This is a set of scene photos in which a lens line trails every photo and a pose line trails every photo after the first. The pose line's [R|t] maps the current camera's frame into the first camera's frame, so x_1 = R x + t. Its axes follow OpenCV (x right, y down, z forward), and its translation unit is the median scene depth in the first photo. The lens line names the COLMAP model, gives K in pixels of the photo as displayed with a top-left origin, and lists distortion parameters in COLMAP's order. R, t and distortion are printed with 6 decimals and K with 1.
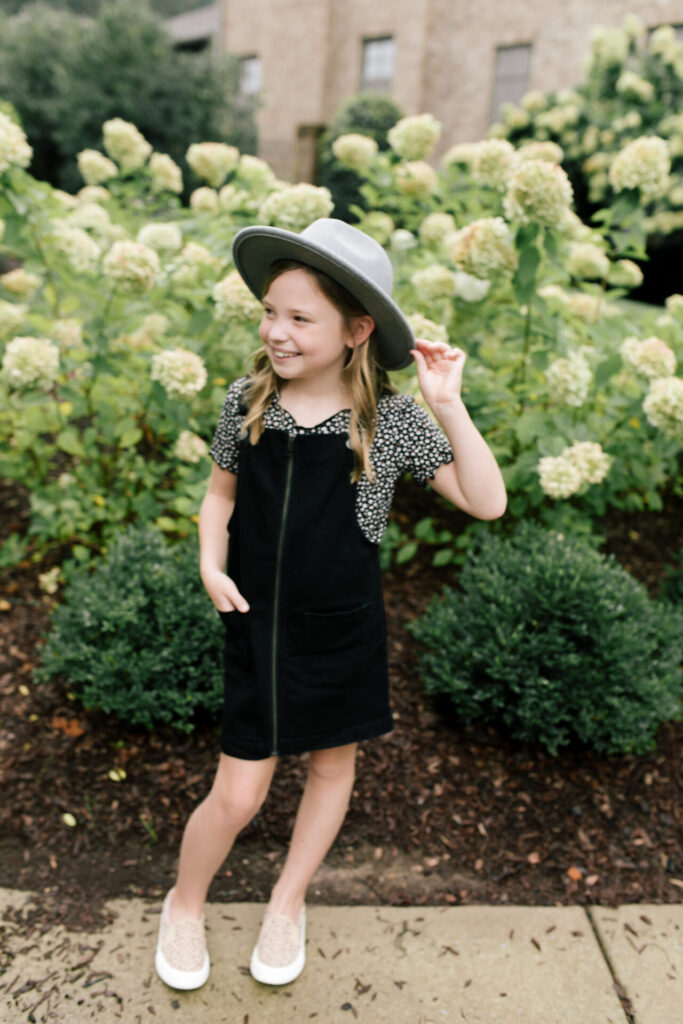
lens RADIAL K [[988.4, 0, 340.9], [0, 988.4, 518.9], [0, 0, 1]] dist [-0.025648, 0.000000]
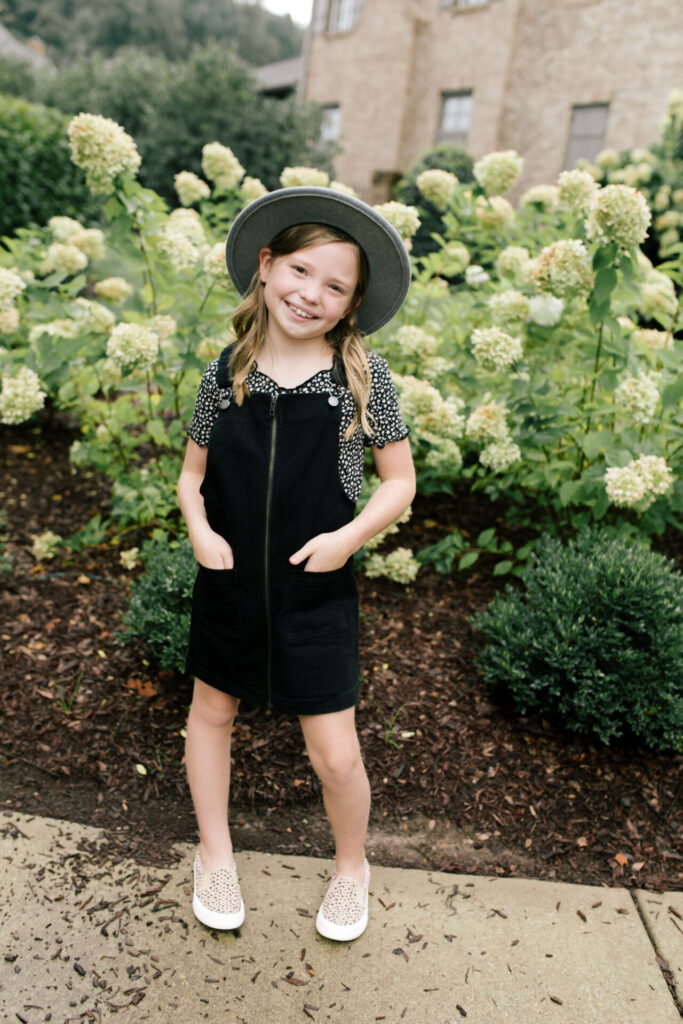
lens RADIAL K [[988.4, 0, 339.3], [0, 988.4, 518.8], [0, 0, 1]] dist [-0.025648, 0.000000]
pose [[0.996619, 0.063681, -0.051915, -0.023804], [-0.066110, 0.996728, -0.046495, 0.066390], [0.048784, 0.049770, 0.997569, -0.054278]]
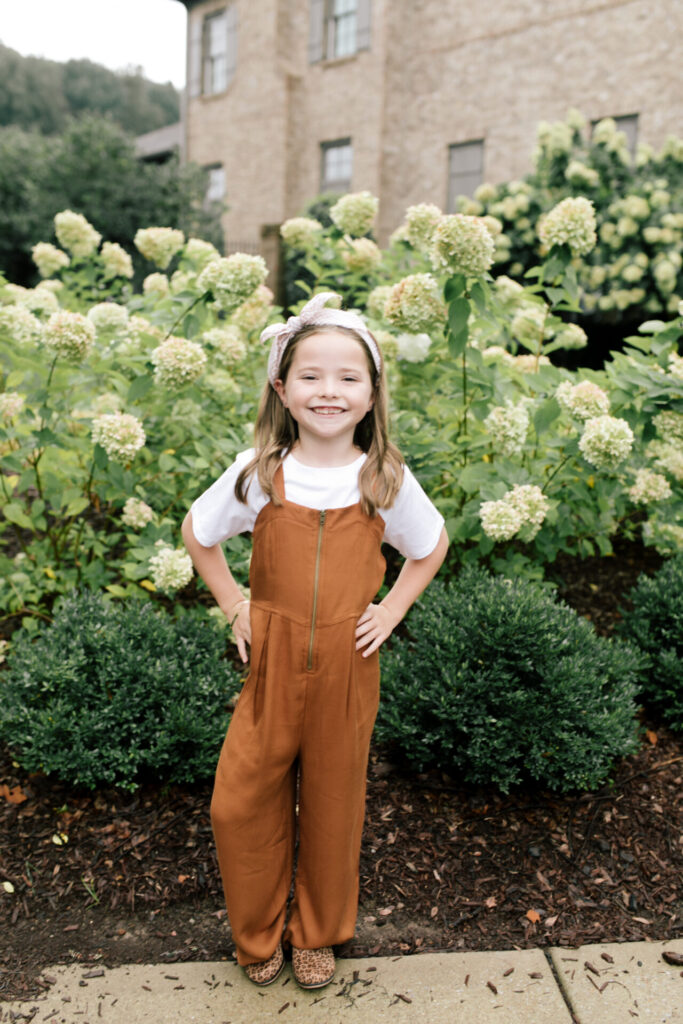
lens RADIAL K [[988.4, 0, 341.7], [0, 988.4, 518.1], [0, 0, 1]] dist [-0.025648, 0.000000]
pose [[0.998648, -0.049284, 0.016554, 0.047908], [0.050662, 0.994000, -0.096944, 0.050992], [-0.011677, 0.097652, 0.995152, 0.001261]]
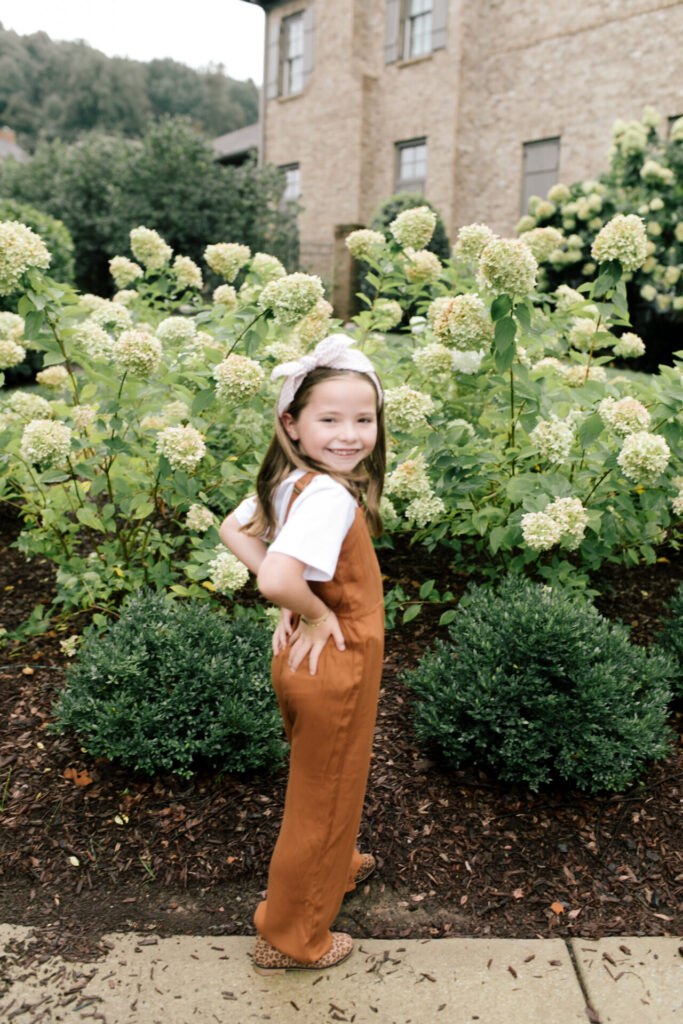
lens RADIAL K [[988.4, 0, 339.8], [0, 988.4, 515.4], [0, 0, 1]] dist [-0.025648, 0.000000]
pose [[0.997485, -0.036228, -0.060922, 0.080349], [0.030190, 0.994800, -0.097268, 0.042407], [0.064129, 0.095184, 0.993392, -0.065352]]
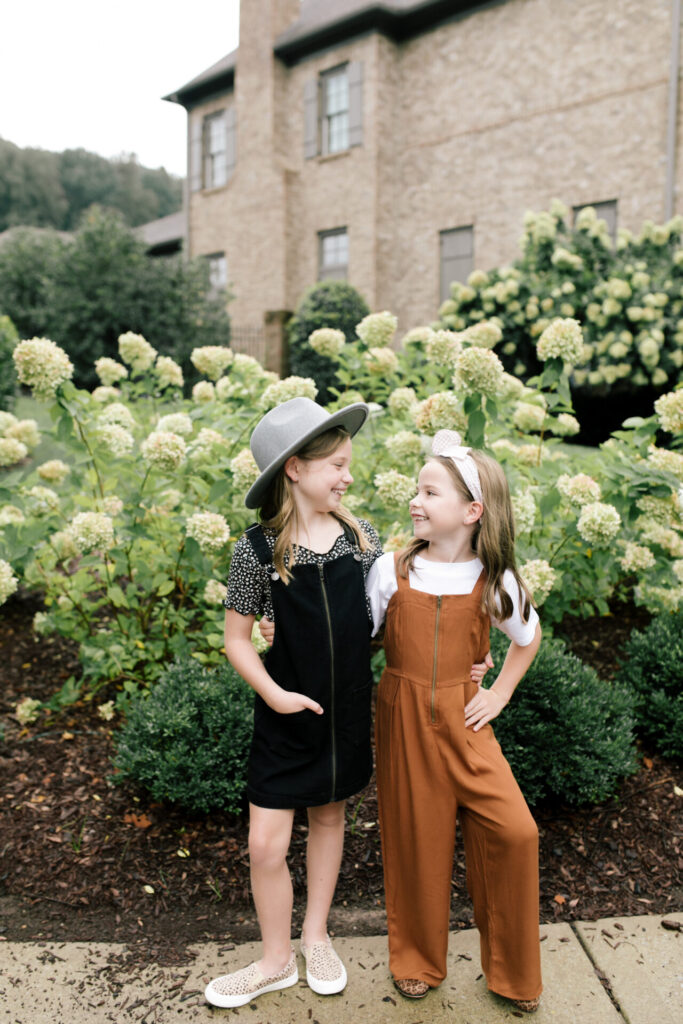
lens RADIAL K [[988.4, 0, 340.6], [0, 988.4, 522.5], [0, 0, 1]] dist [-0.025648, 0.000000]
pose [[0.996660, -0.078626, 0.022050, -0.025056], [0.081152, 0.983721, -0.160337, 0.064016], [-0.009084, 0.161591, 0.986816, -0.269155]]
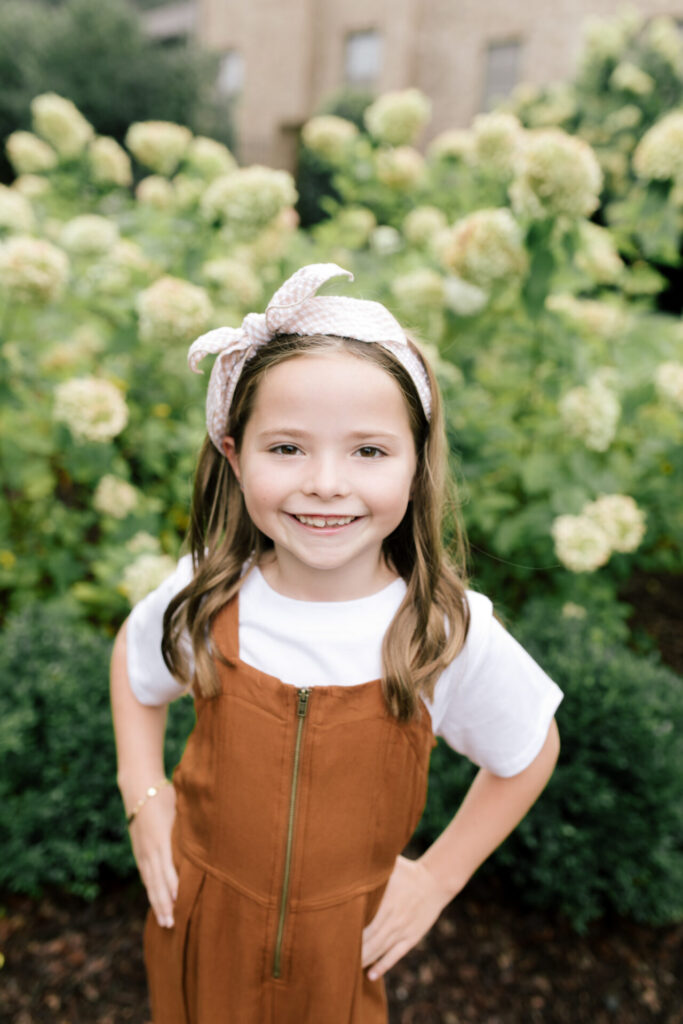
lens RADIAL K [[988.4, 0, 345.1], [0, 988.4, 514.7], [0, 0, 1]] dist [-0.025648, 0.000000]
pose [[0.999818, 0.001734, 0.019025, 0.022316], [-0.001615, 0.999979, -0.006292, -0.066642], [-0.019035, 0.006260, 0.999799, 0.250481]]
